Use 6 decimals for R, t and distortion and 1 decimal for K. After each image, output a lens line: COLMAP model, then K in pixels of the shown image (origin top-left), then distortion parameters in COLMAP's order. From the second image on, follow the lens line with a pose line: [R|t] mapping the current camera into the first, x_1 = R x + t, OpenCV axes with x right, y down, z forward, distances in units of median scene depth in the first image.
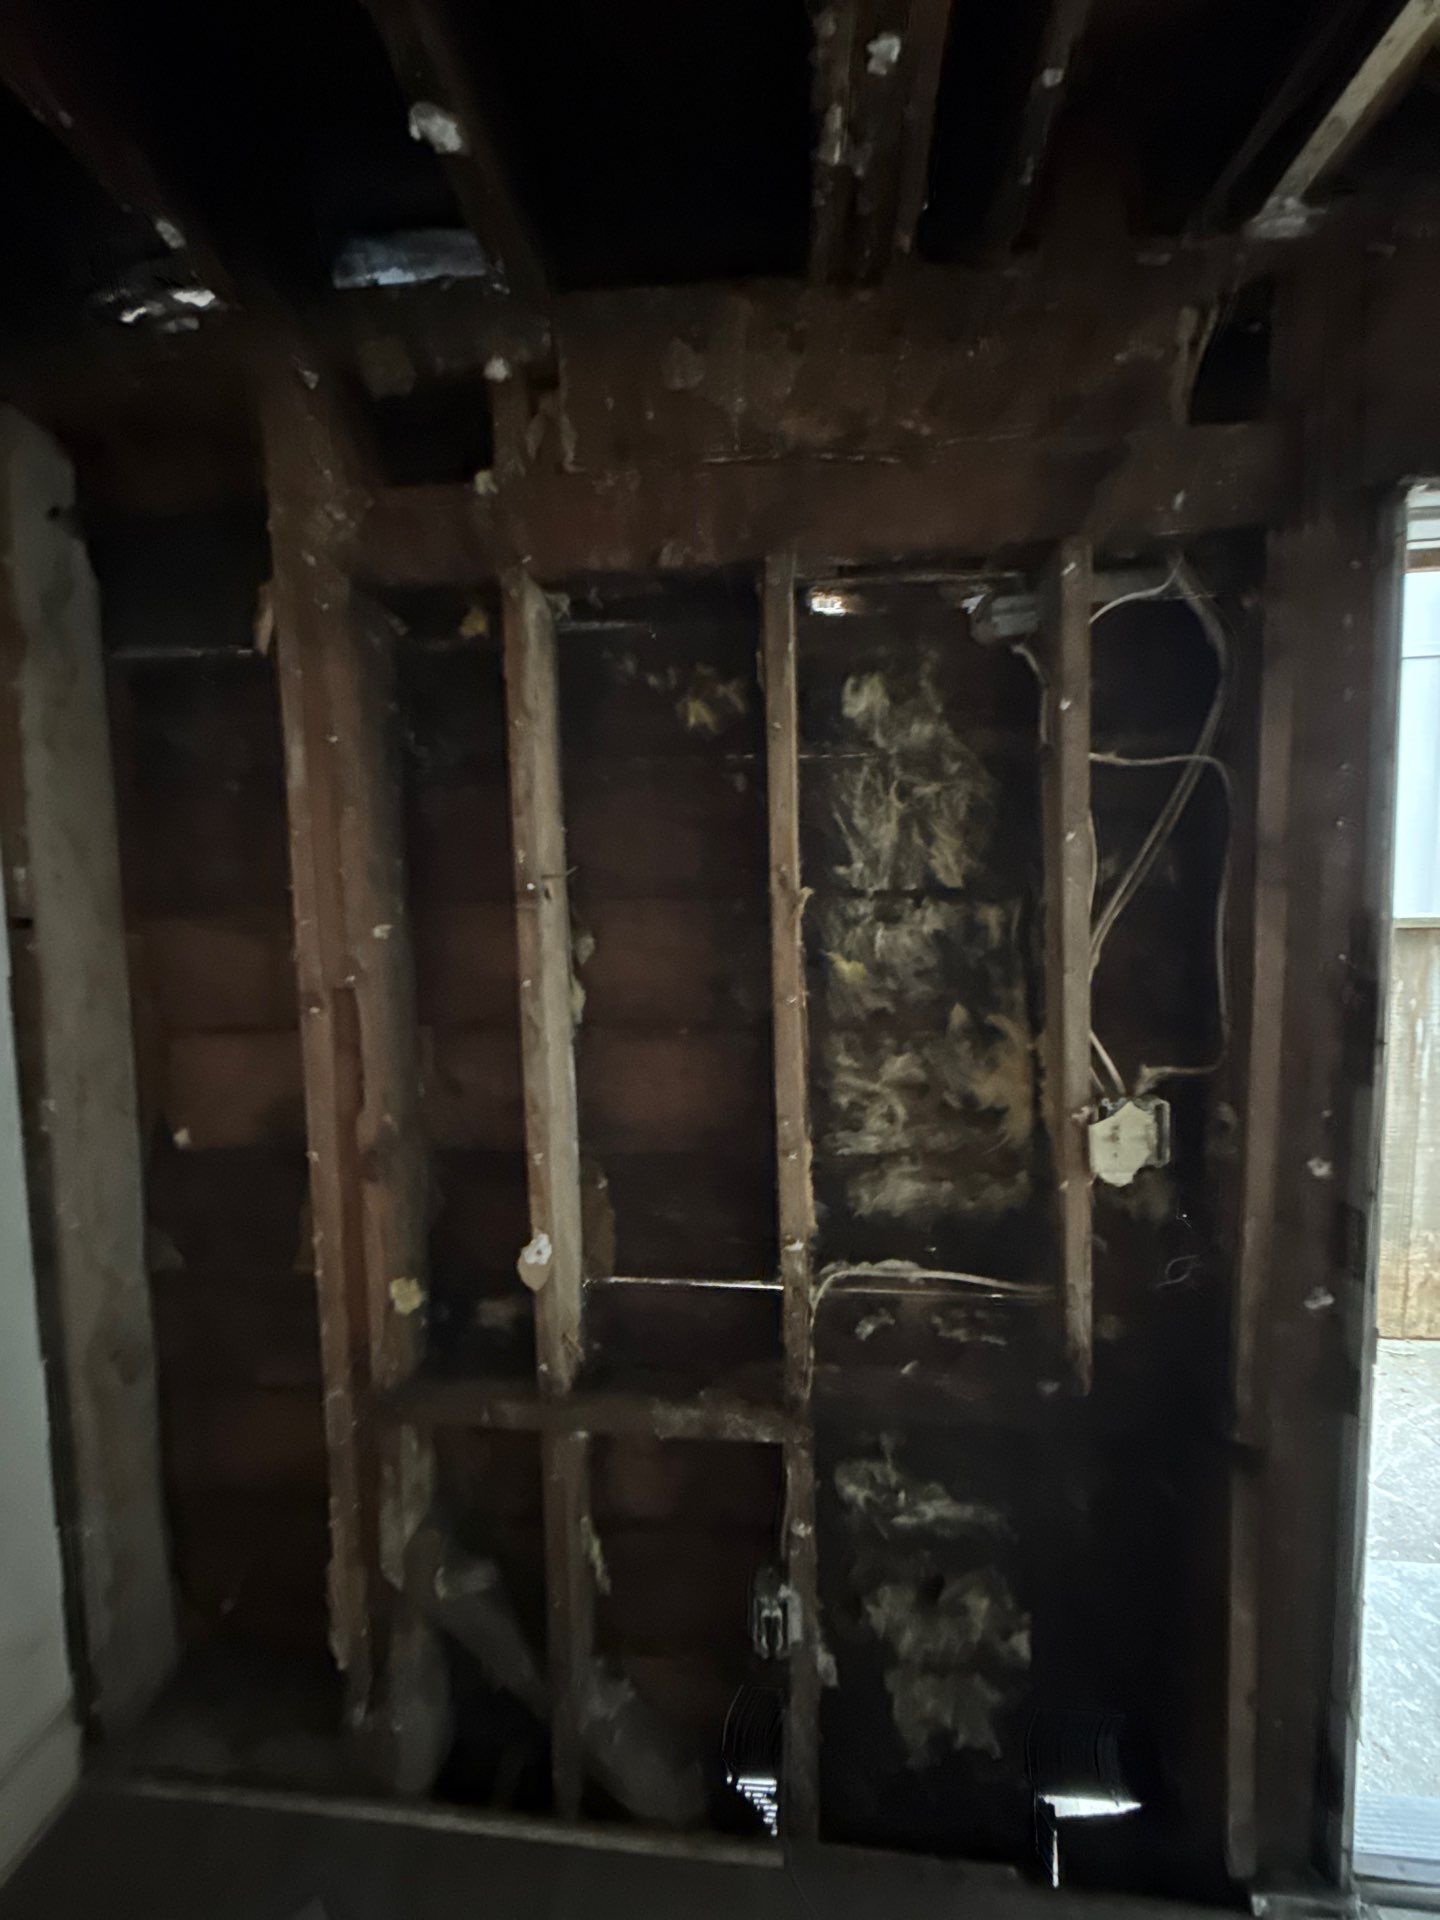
lens RADIAL K [[755.8, 0, 720.2], [0, 755.8, 955.0], [0, 0, 1]] dist [-0.003701, 0.000510]
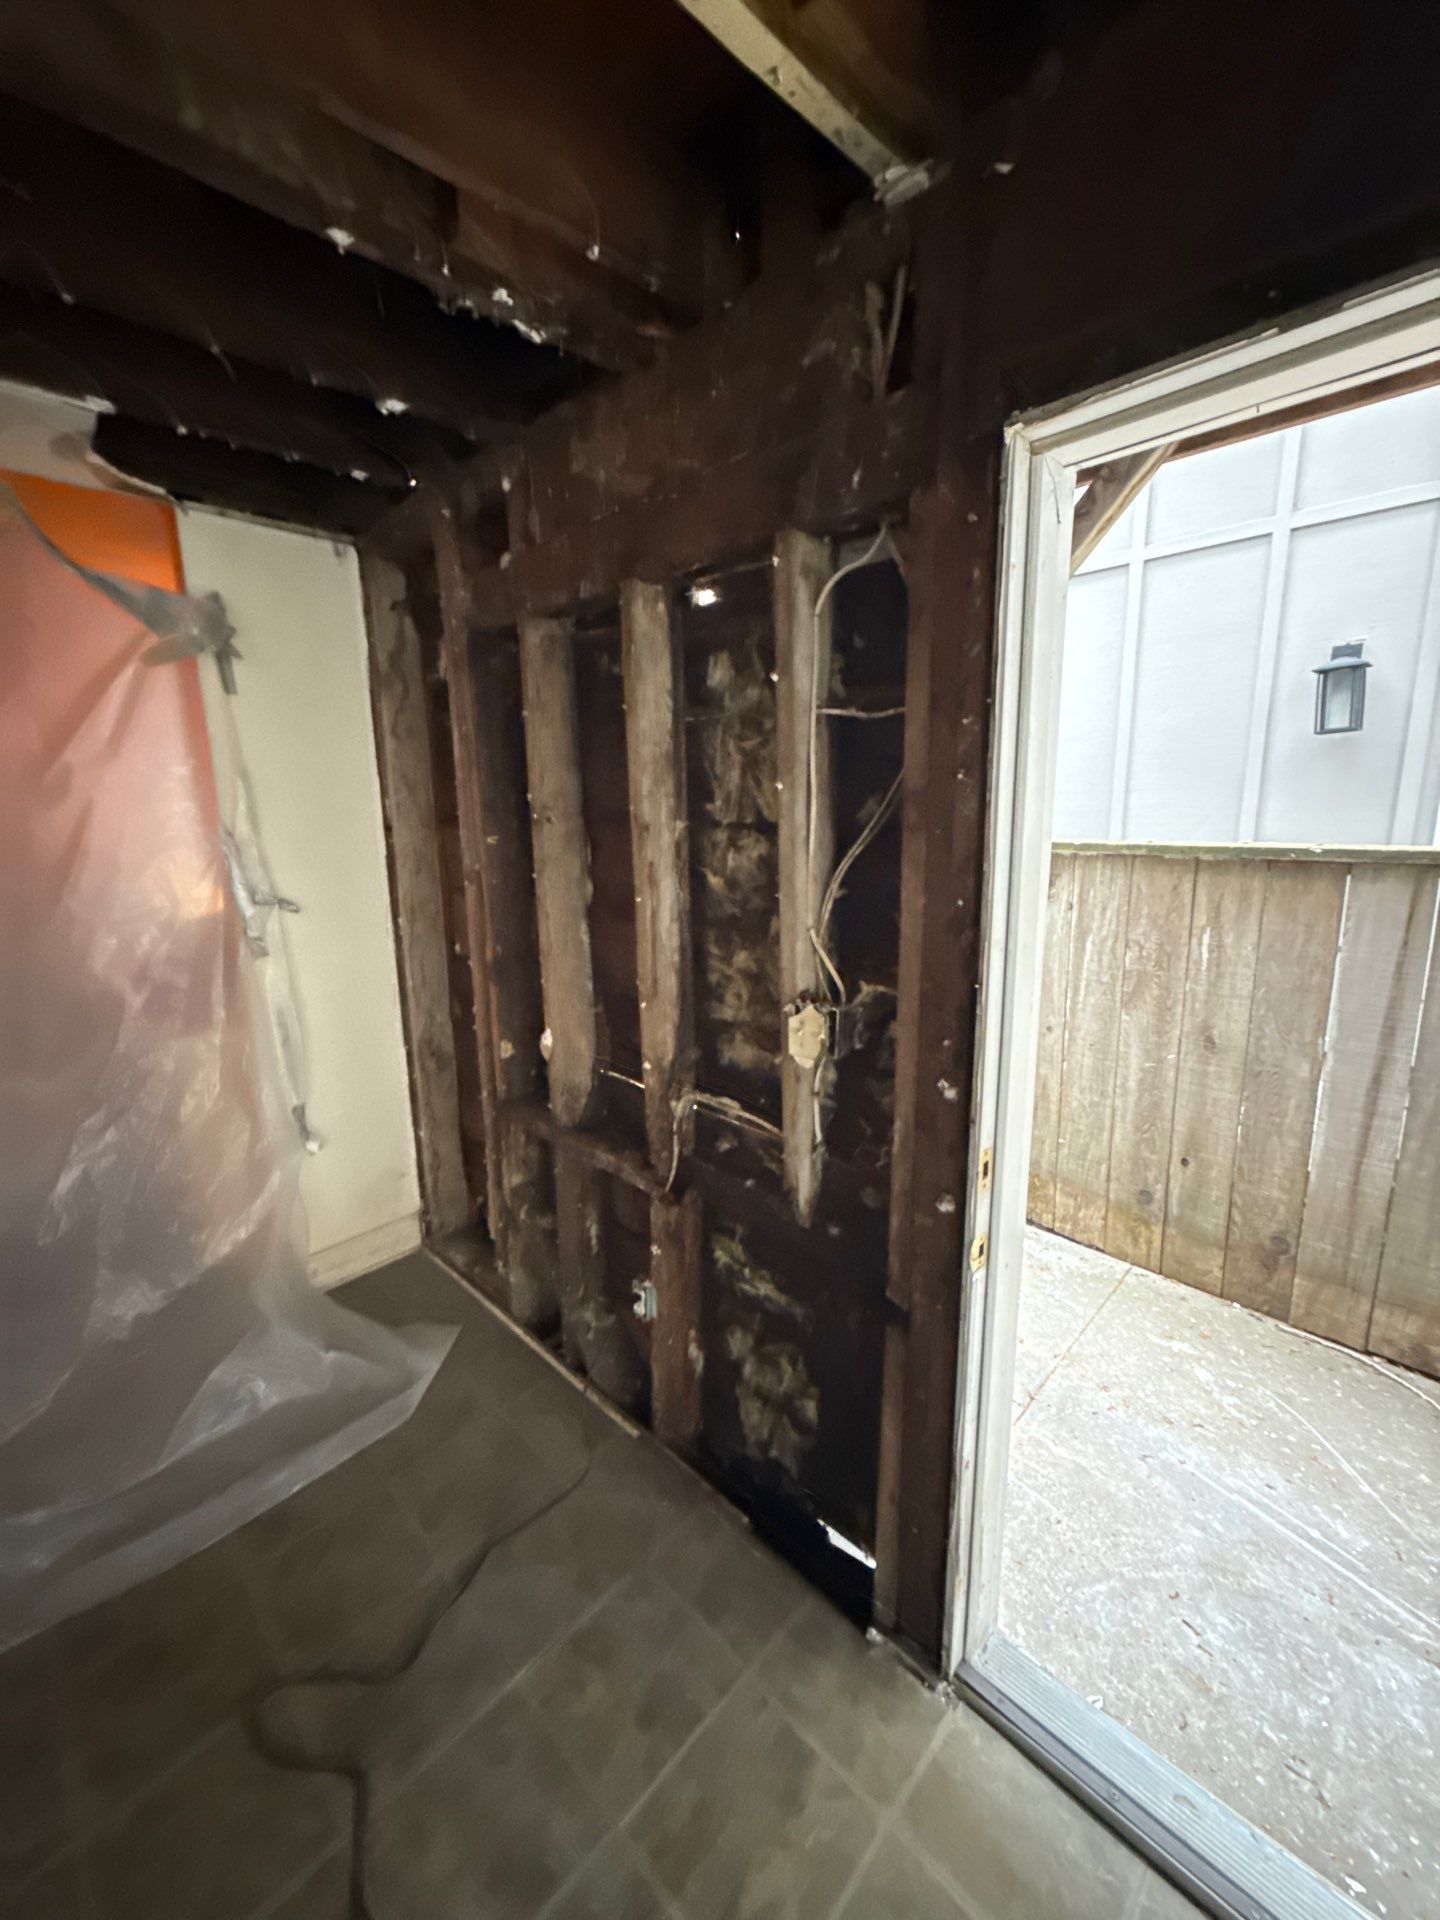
lens RADIAL K [[755.8, 0, 714.3], [0, 755.8, 955.6], [0, 0, 1]] dist [-0.003701, 0.000510]
pose [[0.785239, 0.131893, -0.604983, 1.002891], [-0.044819, 0.986595, 0.156914, -0.062574], [0.617569, -0.096100, 0.780624, -0.053085]]
